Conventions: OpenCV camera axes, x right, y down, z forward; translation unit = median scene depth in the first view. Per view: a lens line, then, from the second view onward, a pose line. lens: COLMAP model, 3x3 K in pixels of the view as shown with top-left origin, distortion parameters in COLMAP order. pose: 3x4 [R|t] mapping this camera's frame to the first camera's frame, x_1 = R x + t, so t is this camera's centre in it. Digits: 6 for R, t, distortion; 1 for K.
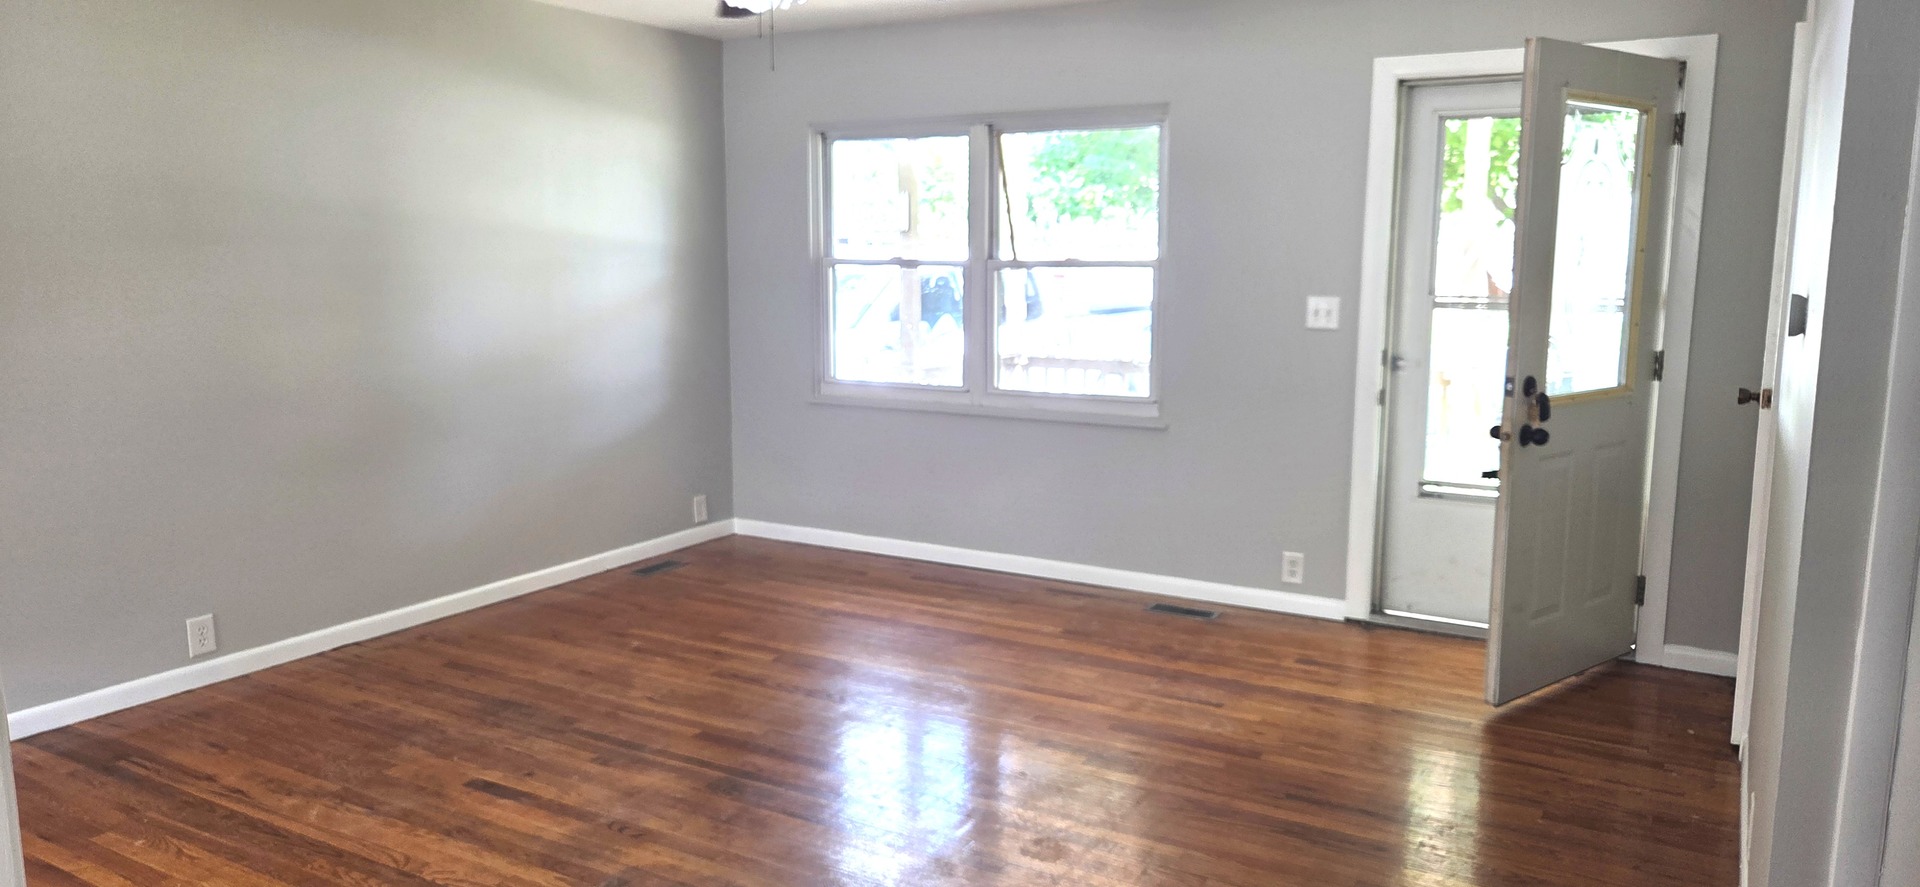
lens RADIAL K [[1313.6, 0, 950.8], [0, 1313.6, 423.4], [0, 0, 1]] dist [0.012424, -0.000910]
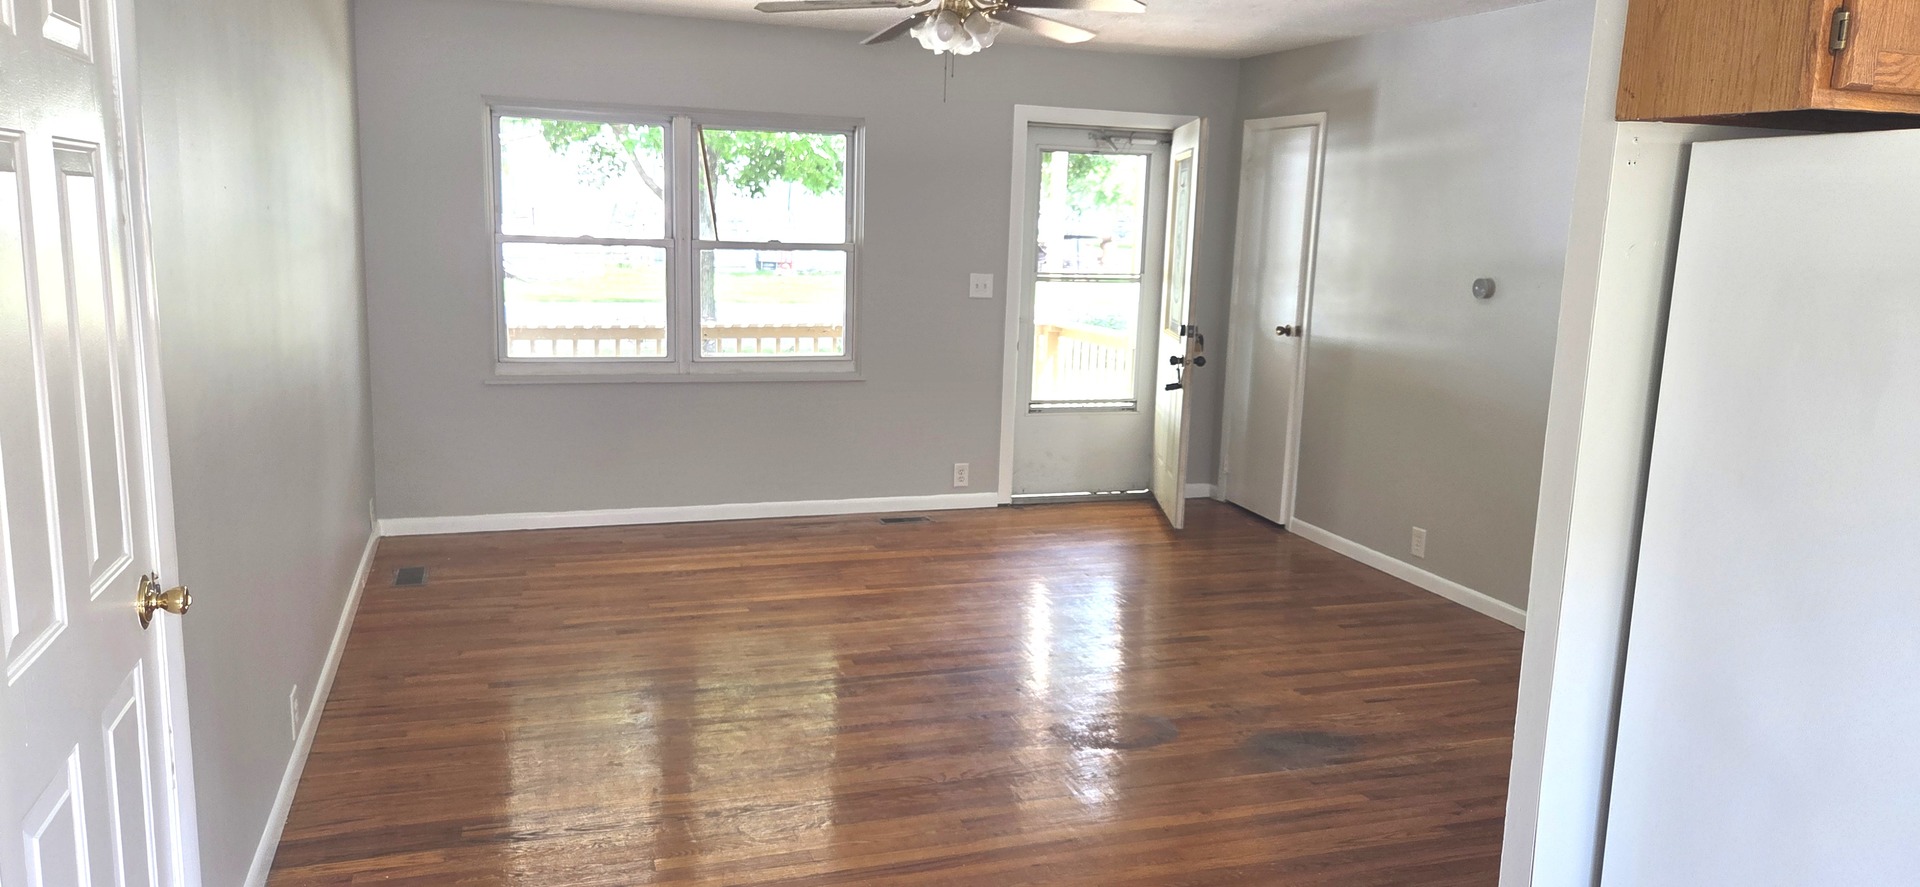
lens RADIAL K [[1313.6, 0, 950.8], [0, 1313.6, 423.4], [0, 0, 1]] dist [0.012424, -0.000910]
pose [[0.638805, -0.099568, 0.762899, -0.751340], [0.074253, 0.994940, 0.067678, -0.033927], [-0.765777, 0.013414, 0.642966, 0.137366]]
